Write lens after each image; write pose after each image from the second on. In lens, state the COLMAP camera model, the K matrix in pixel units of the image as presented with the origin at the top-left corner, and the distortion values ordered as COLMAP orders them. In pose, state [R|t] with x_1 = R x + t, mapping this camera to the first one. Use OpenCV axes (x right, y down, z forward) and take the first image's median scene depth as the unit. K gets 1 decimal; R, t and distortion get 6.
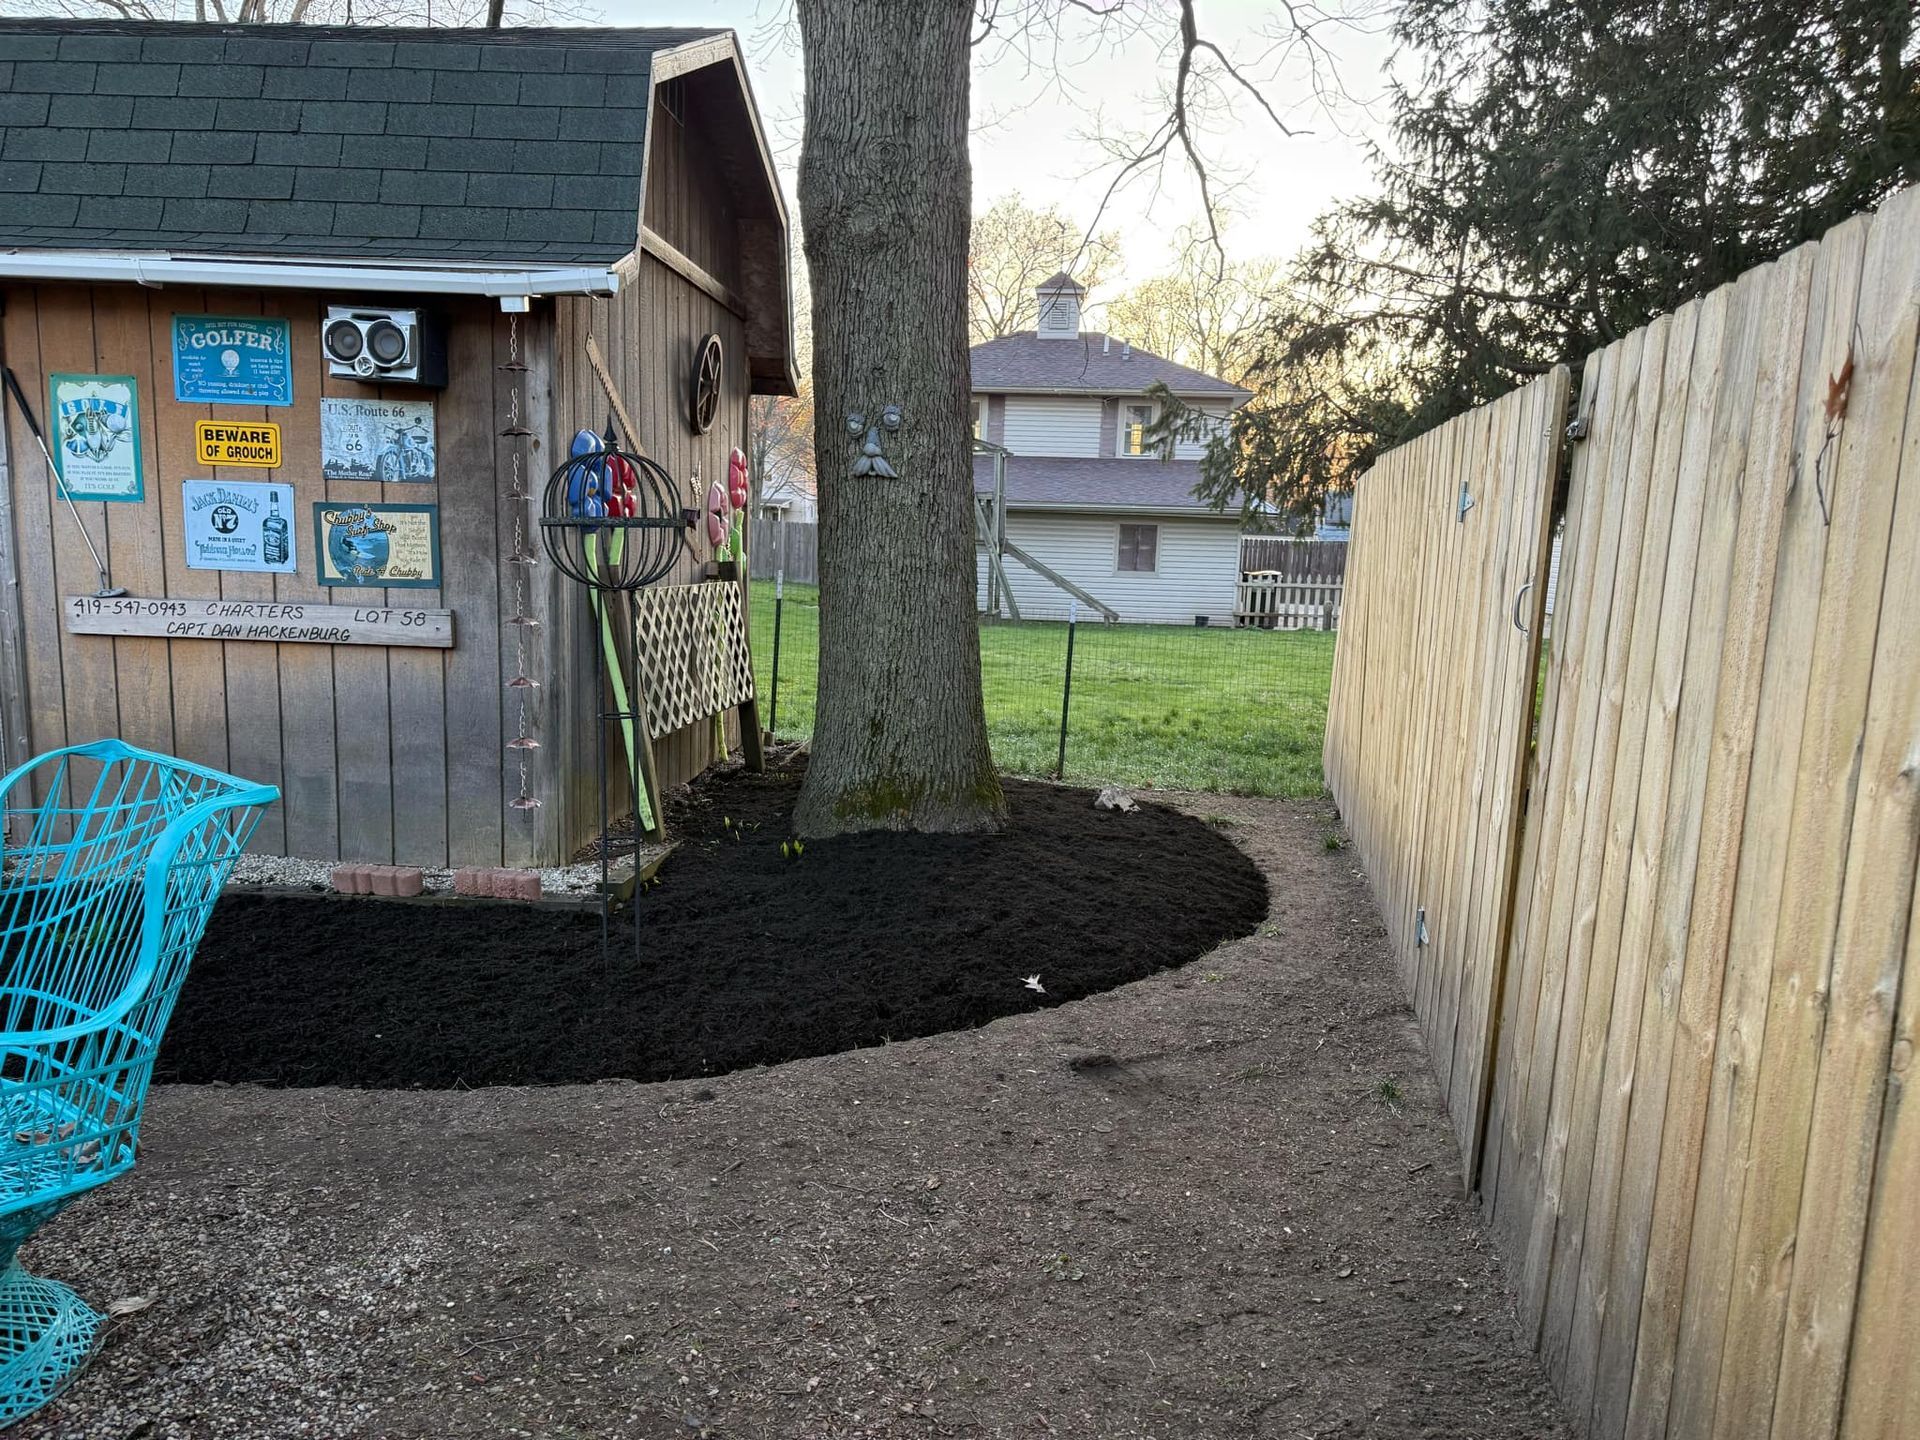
lens RADIAL K [[1315.5, 0, 977.0], [0, 1315.5, 721.5], [0, 0, 1]] dist [0.088678, -0.130527]
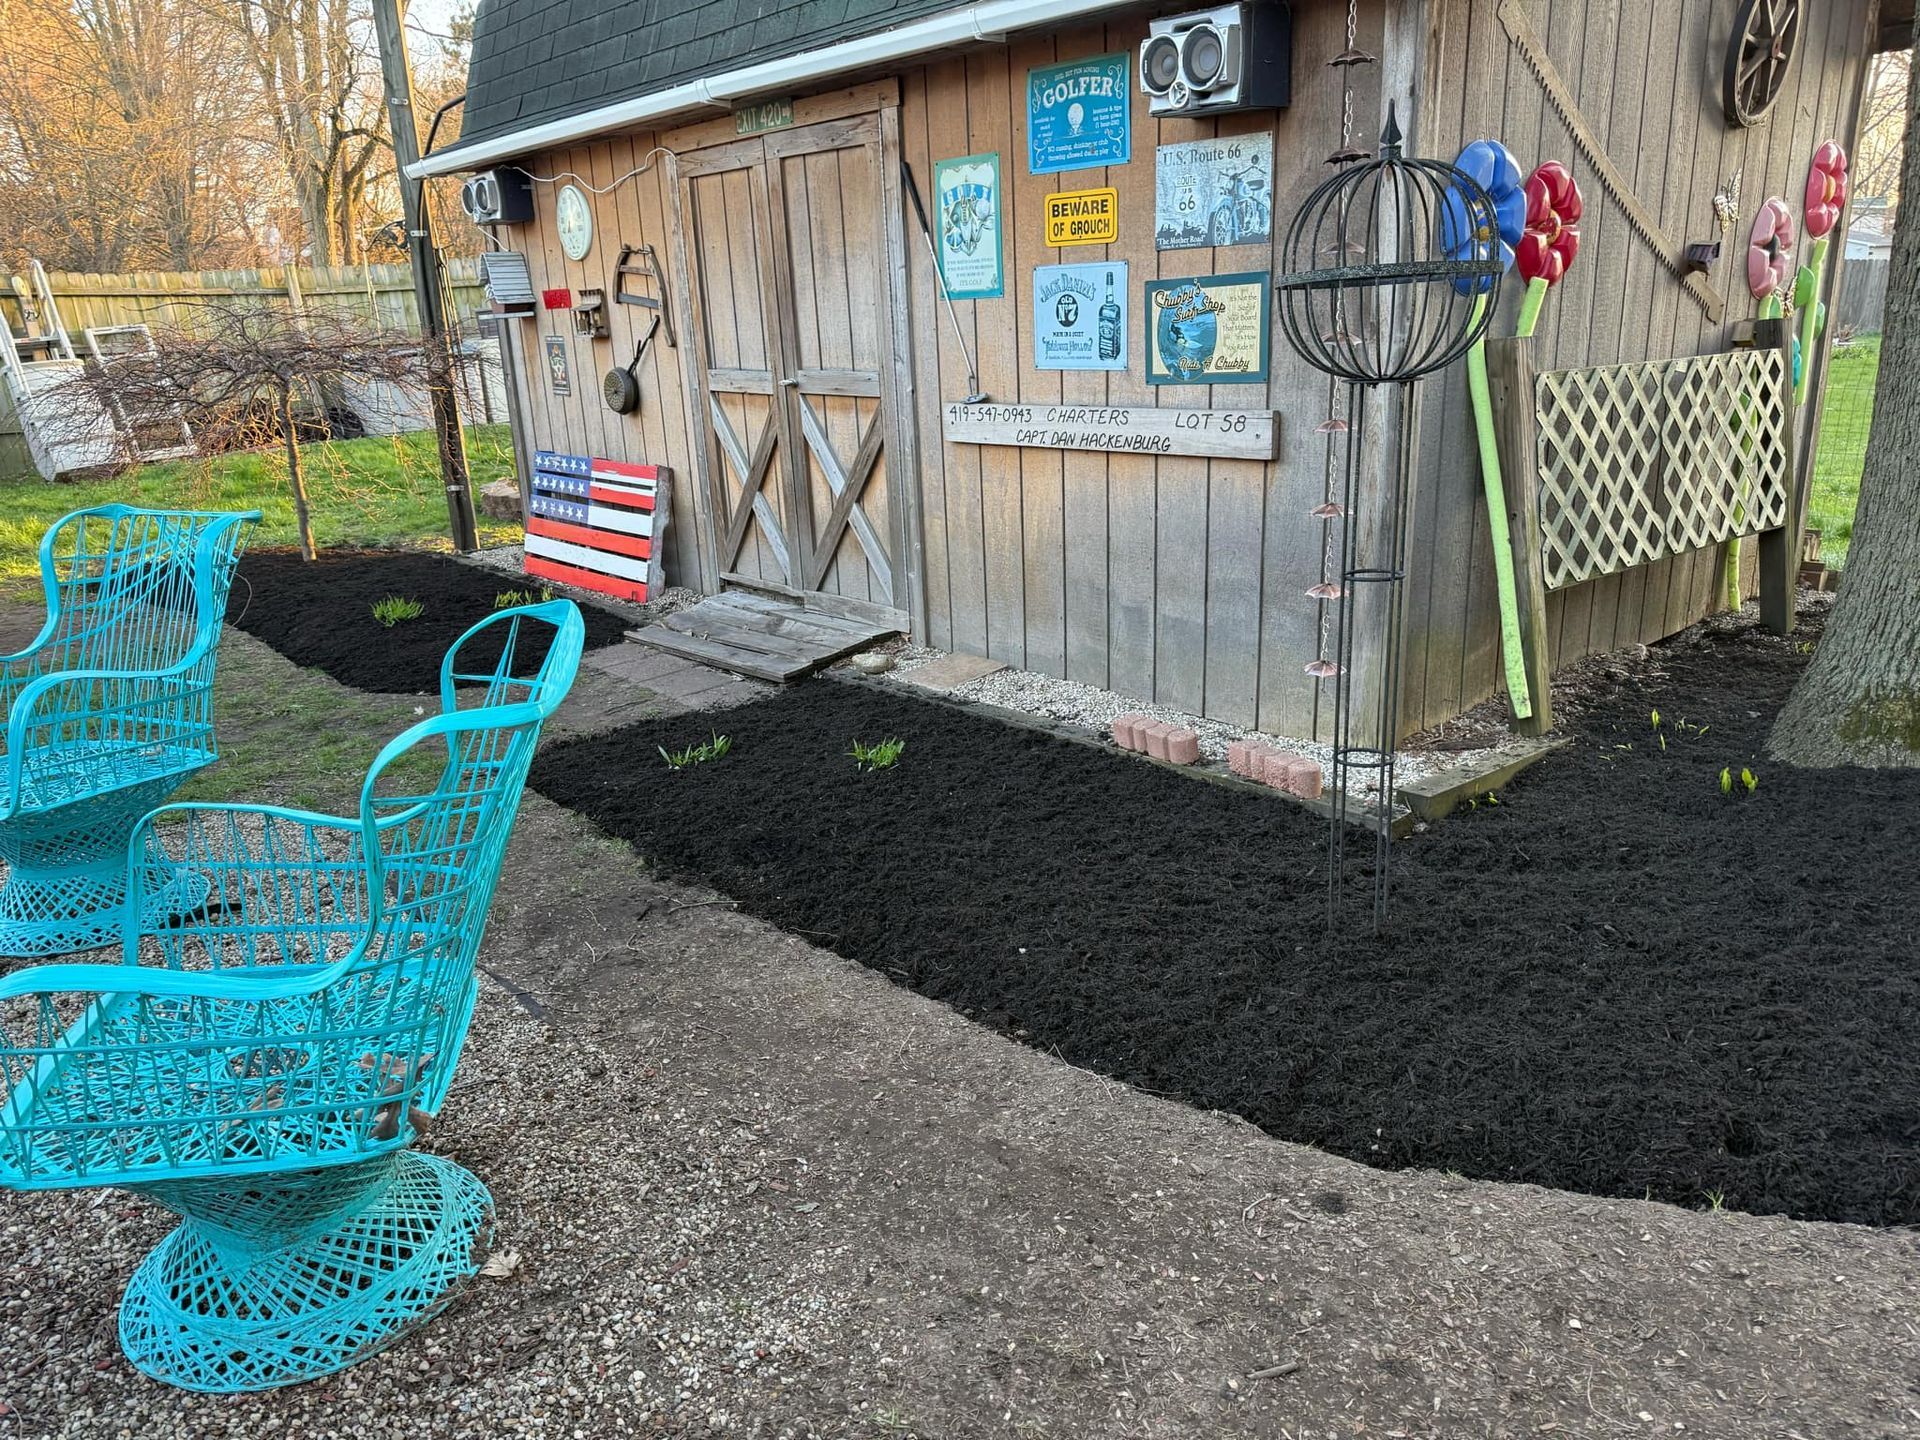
lens RADIAL K [[1315.5, 0, 977.0], [0, 1315.5, 721.5], [0, 0, 1]] dist [0.088678, -0.130527]
pose [[0.688357, 0.155999, -0.708399, 0.066946], [-0.038194, 0.983041, 0.179365, -0.037618], [0.724366, -0.096411, 0.682641, 0.323761]]
